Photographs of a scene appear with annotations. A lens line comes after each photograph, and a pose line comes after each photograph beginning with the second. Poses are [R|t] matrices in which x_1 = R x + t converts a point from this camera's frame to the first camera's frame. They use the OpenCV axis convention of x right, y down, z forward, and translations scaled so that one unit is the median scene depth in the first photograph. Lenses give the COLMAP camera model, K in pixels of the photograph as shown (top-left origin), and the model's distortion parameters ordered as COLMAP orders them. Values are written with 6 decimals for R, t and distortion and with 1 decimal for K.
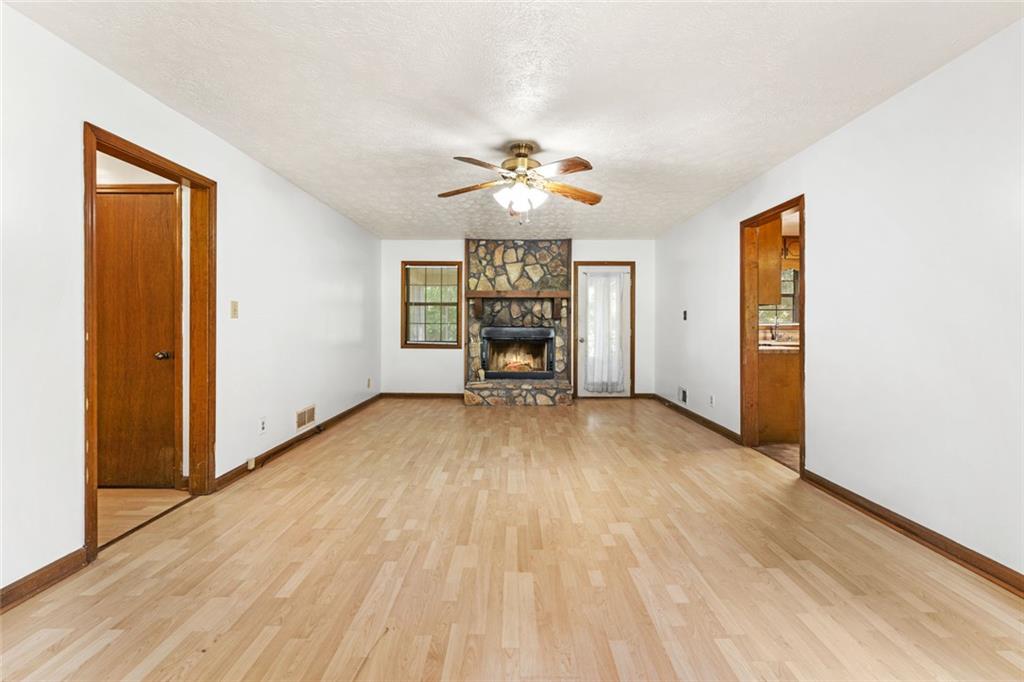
lens RADIAL K [[424.7, 0, 512.1], [0, 424.7, 324.9], [0, 0, 1]] dist [-0.003139, -0.000308]
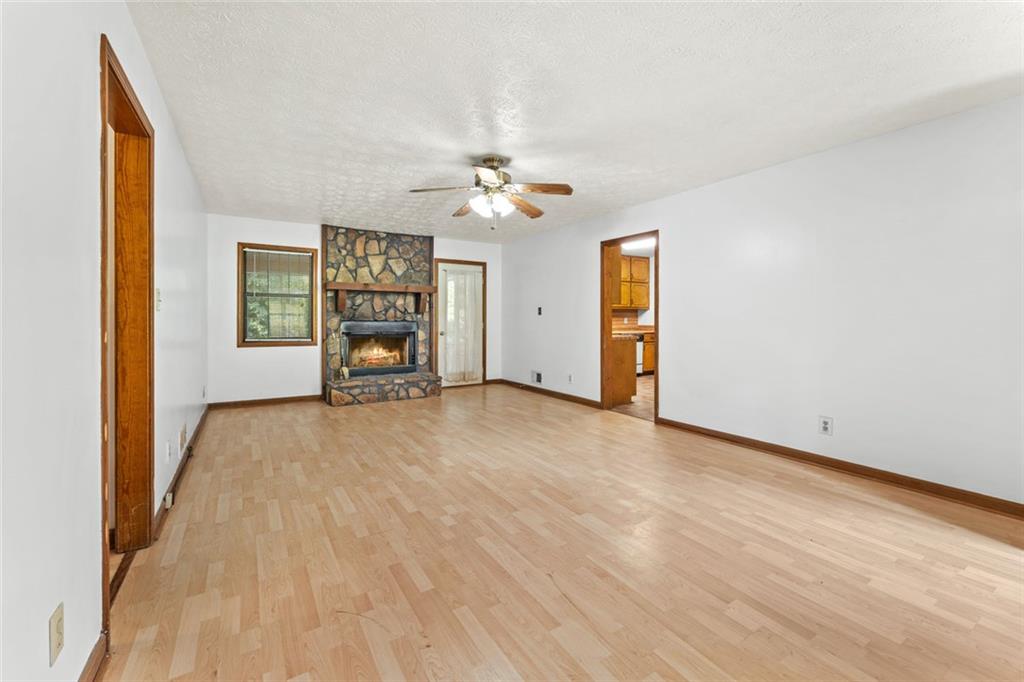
lens RADIAL K [[424.7, 0, 512.1], [0, 424.7, 324.9], [0, 0, 1]] dist [-0.003139, -0.000308]
pose [[0.847161, -0.007915, 0.531278, -0.251433], [-0.000290, 0.999882, 0.015359, -0.001724], [-0.531337, -0.013165, 0.847058, 0.012268]]
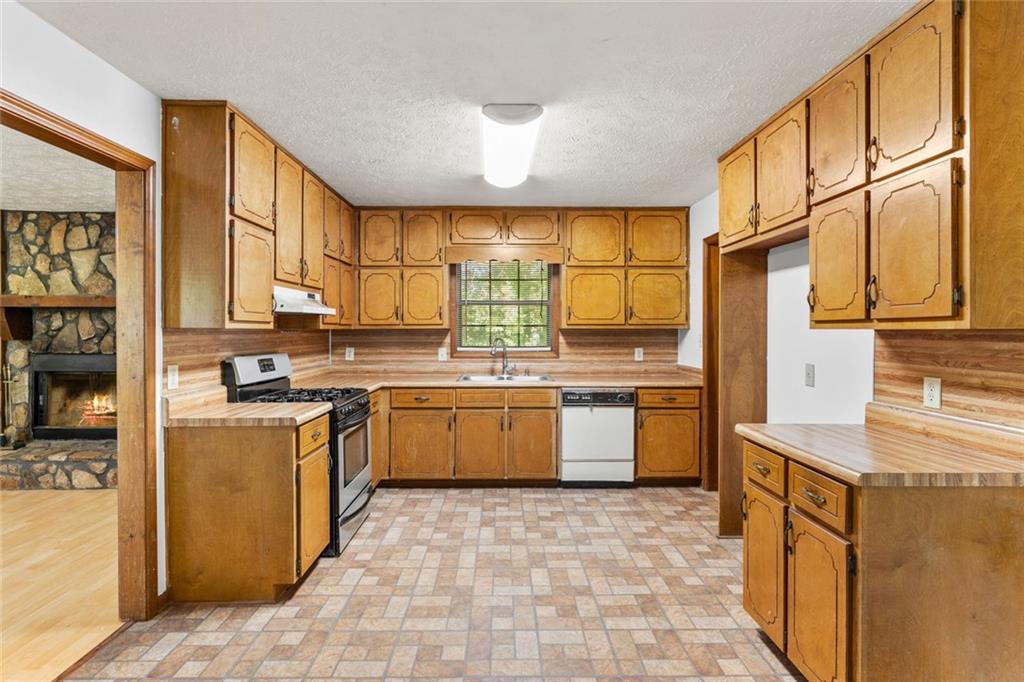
lens RADIAL K [[520.0, 0, 507.7], [0, 520.0, 334.7], [0, 0, 1]] dist [-0.000742, 0.000263]
pose [[0.999749, -0.001024, 0.022396, 0.602799], [0.000909, 0.999986, 0.005152, -0.027582], [-0.022401, -0.005131, 0.999736, 0.239818]]
